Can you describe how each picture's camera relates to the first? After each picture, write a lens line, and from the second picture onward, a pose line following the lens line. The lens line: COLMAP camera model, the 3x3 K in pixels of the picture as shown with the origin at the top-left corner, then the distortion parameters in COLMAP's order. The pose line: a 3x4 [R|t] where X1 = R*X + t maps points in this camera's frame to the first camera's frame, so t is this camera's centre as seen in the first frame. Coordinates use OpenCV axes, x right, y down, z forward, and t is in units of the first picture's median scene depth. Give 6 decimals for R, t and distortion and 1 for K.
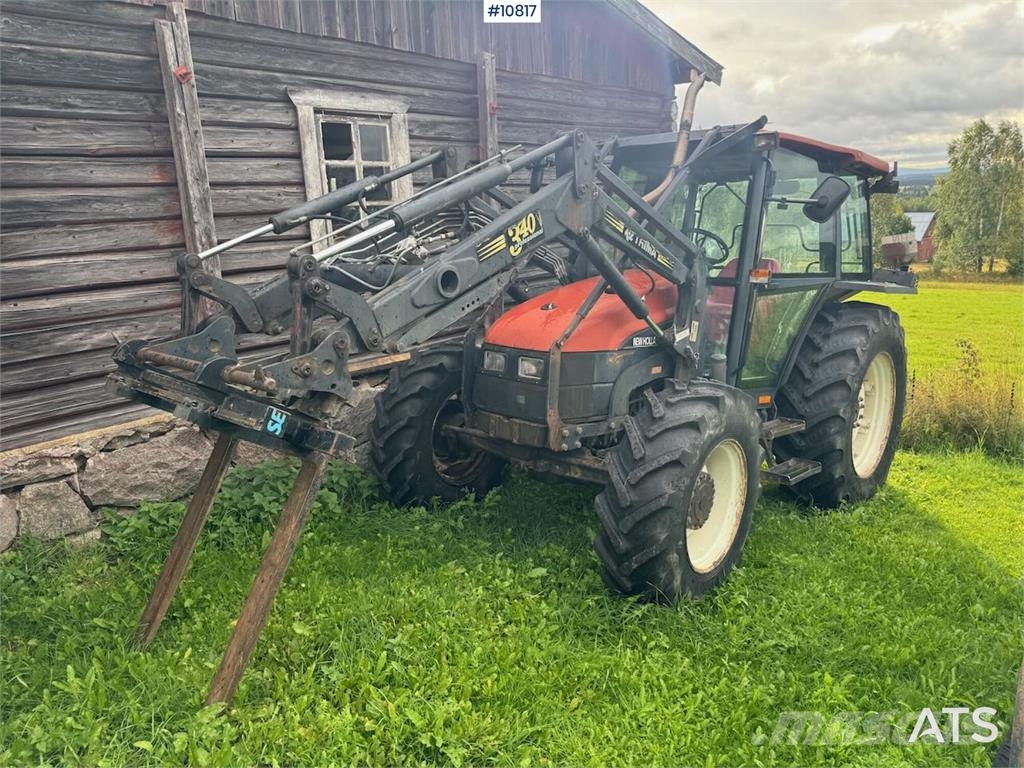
lens RADIAL K [[742.5, 0, 509.6], [0, 742.5, 378.7], [0, 0, 1]] dist [0.069359, -0.085043]
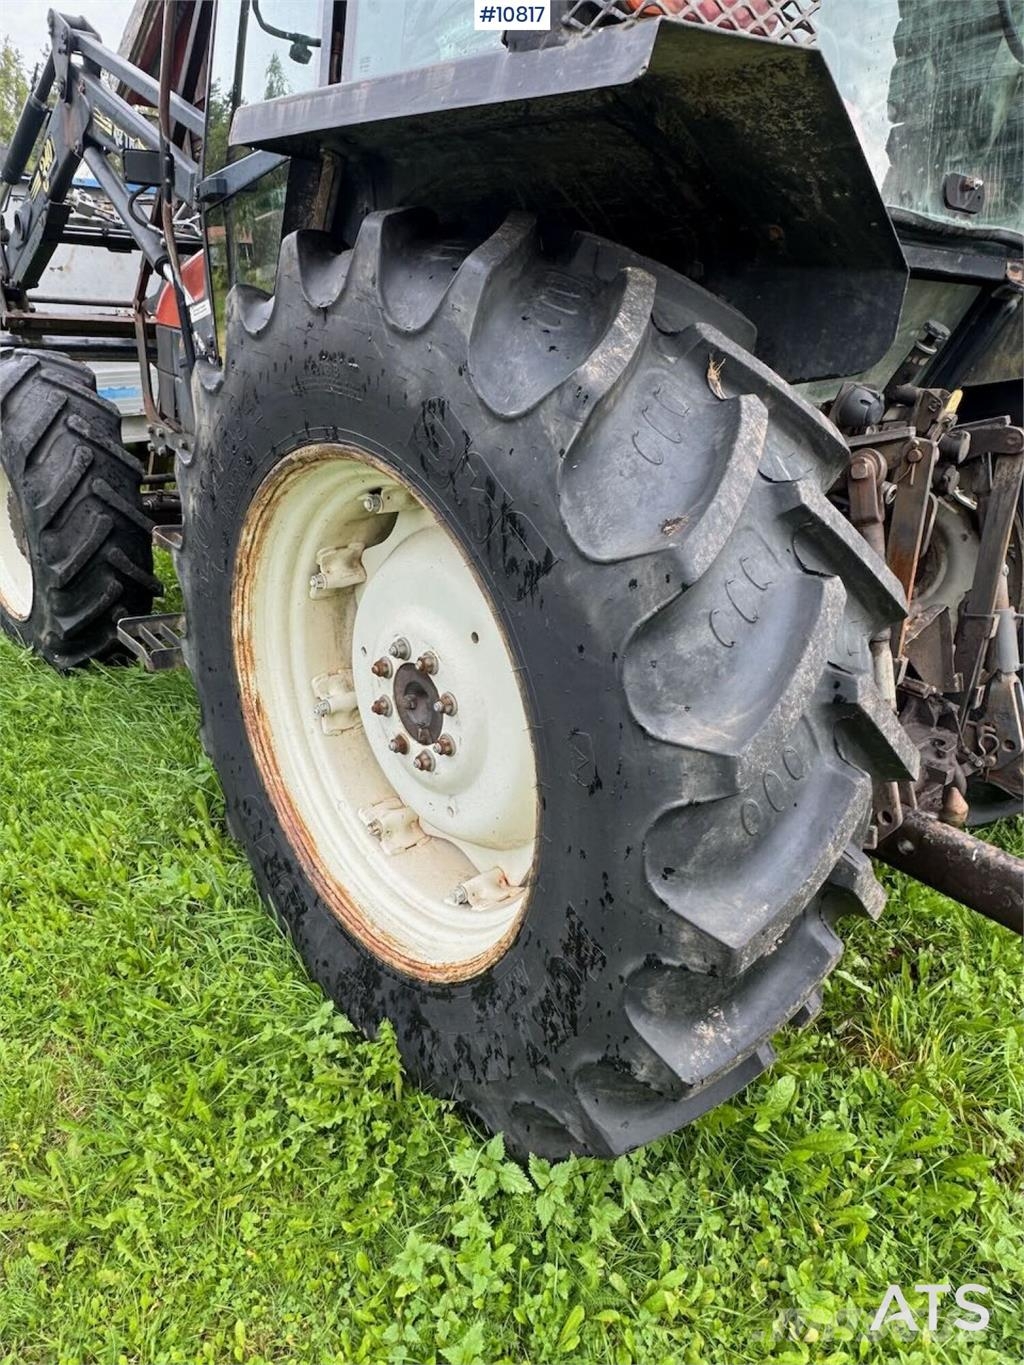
lens RADIAL K [[916.7, 0, 507.5], [0, 916.7, 675.3], [0, 0, 1]] dist [-0.000412, -0.004443]
pose [[-0.126864, 0.328593, -0.935913, 1.022547], [-0.202991, 0.914967, 0.348755, -0.104409], [0.970927, 0.234227, -0.049375, 1.461289]]
